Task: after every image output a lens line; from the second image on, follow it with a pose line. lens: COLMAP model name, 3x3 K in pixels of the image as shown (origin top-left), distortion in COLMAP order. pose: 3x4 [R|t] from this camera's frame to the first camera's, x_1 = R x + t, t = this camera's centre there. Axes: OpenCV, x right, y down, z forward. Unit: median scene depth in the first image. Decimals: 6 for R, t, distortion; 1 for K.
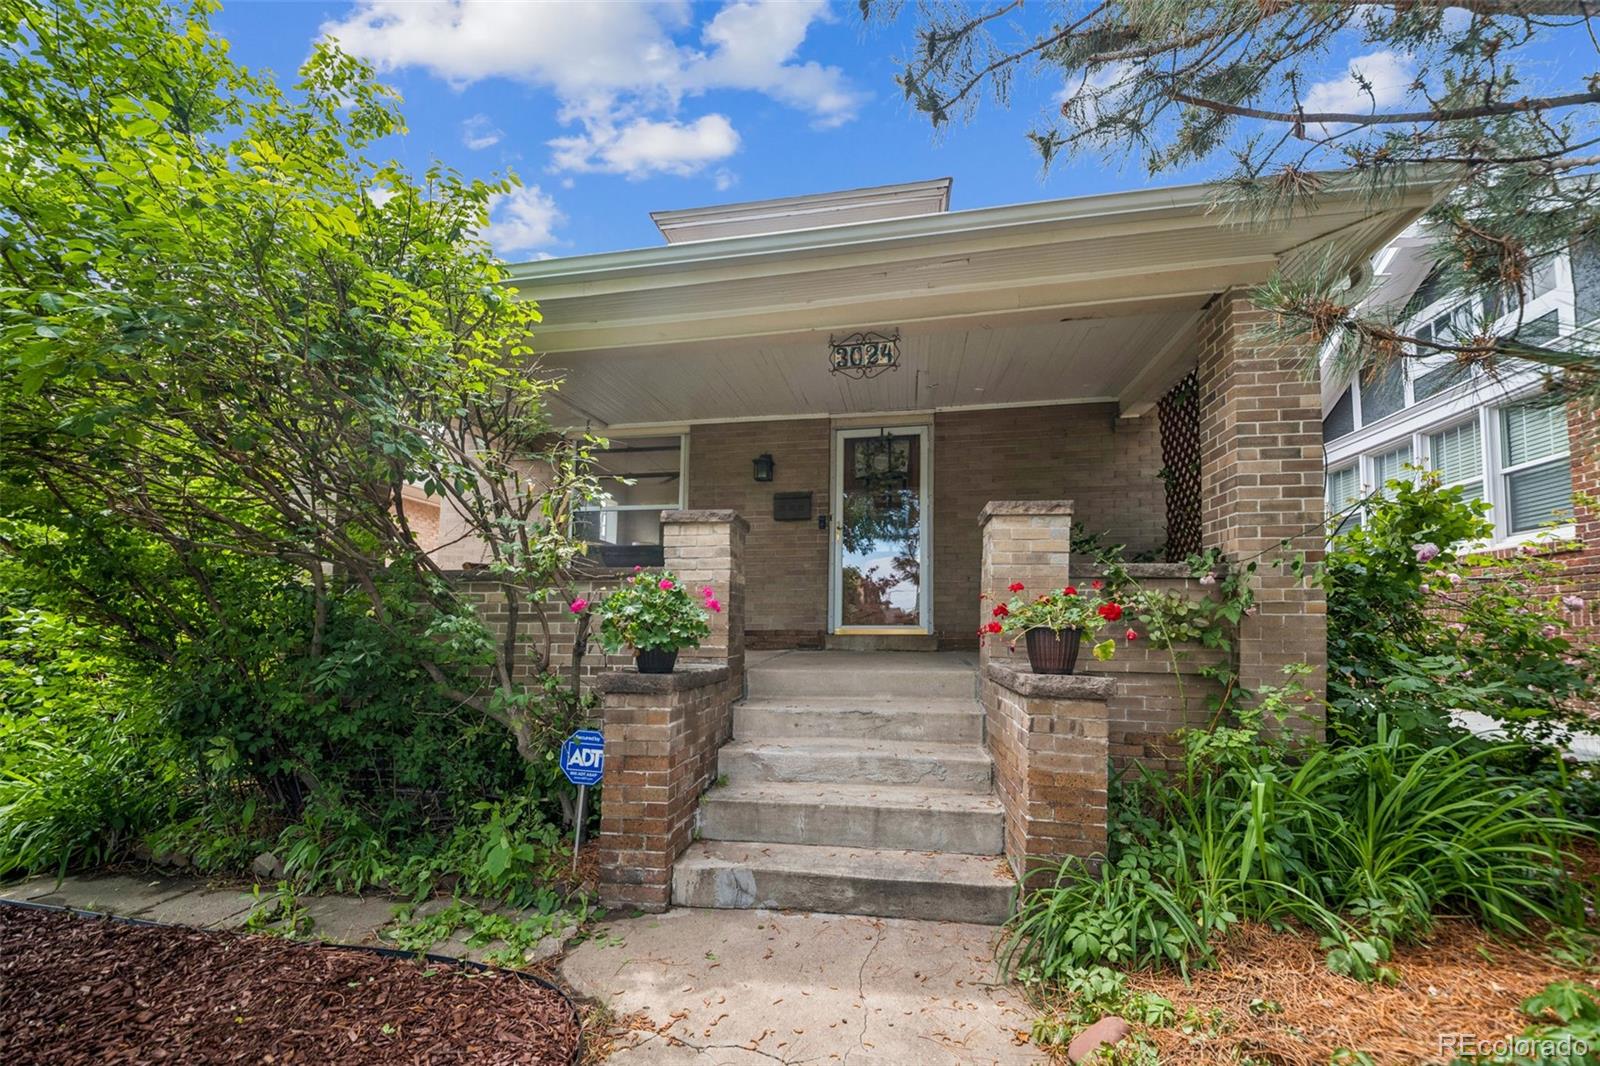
lens RADIAL K [[572.3, 0, 800.0], [0, 572.3, 565.7], [0, 0, 1]] dist [-0.000495, -0.000153]
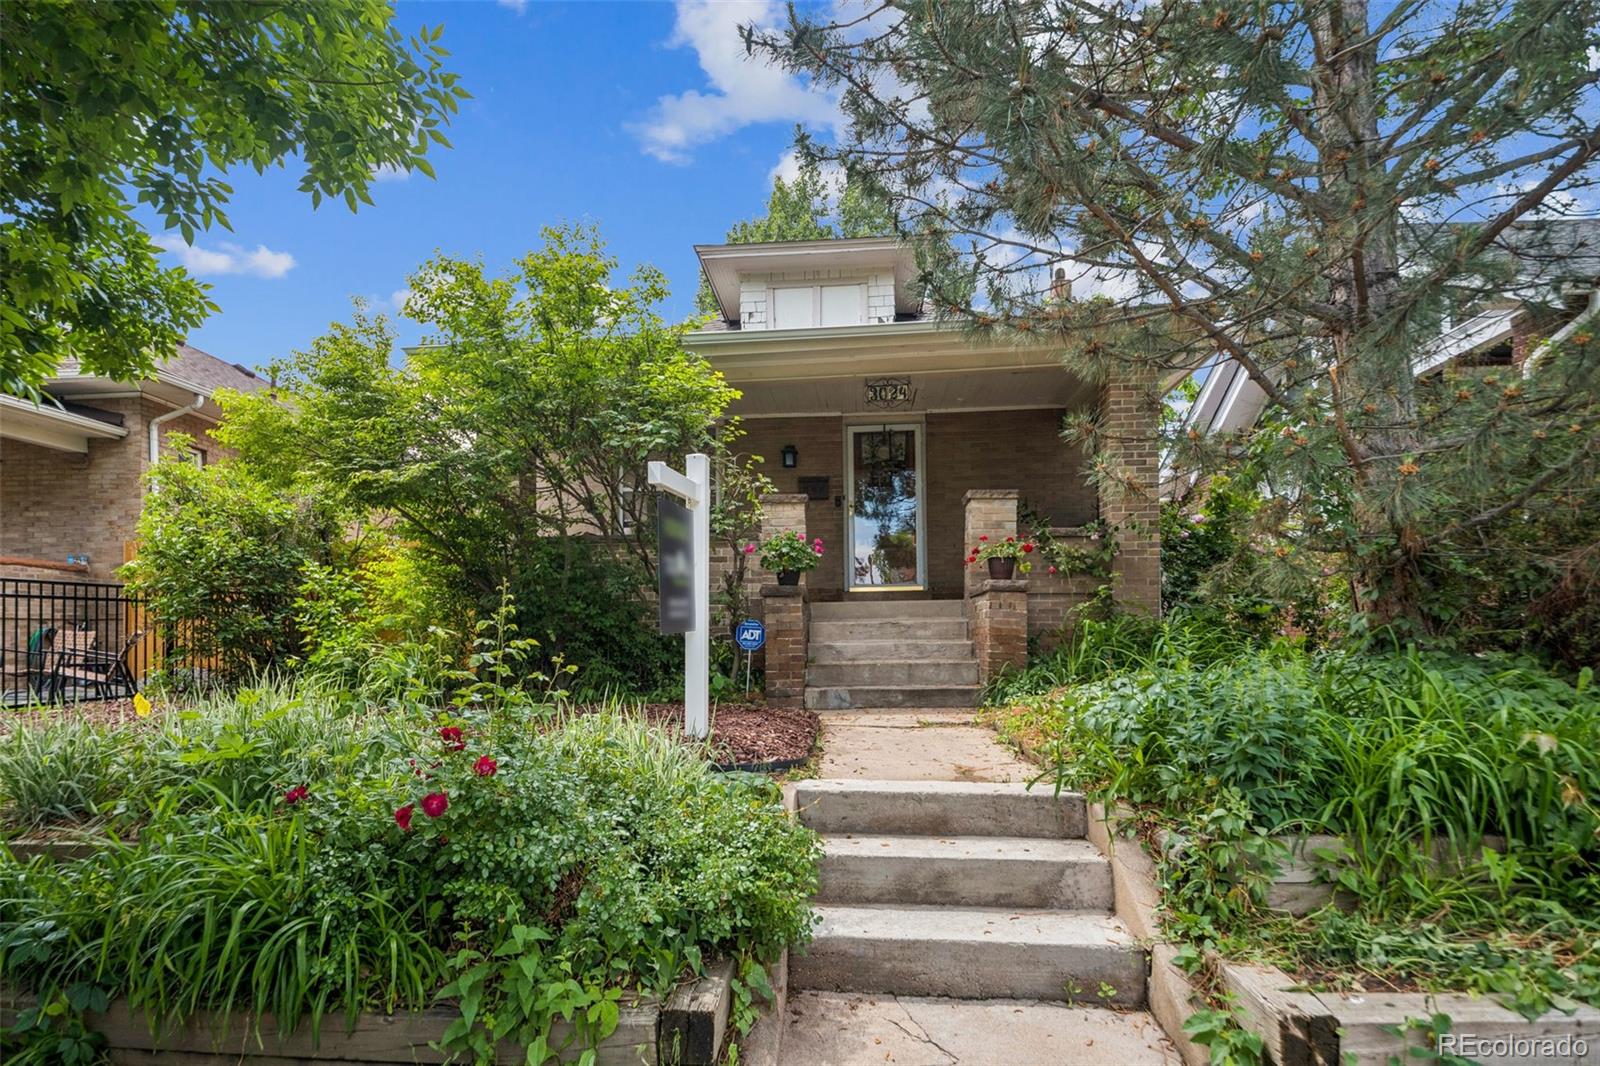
lens RADIAL K [[824.2, 0, 796.0], [0, 824.2, 530.2], [0, 0, 1]] dist [0.002964, 0.000680]
pose [[0.994255, -0.002361, 0.107015, -0.402284], [0.006103, 0.999381, -0.034646, 0.078509], [-0.106867, 0.035100, 0.993654, -1.250402]]
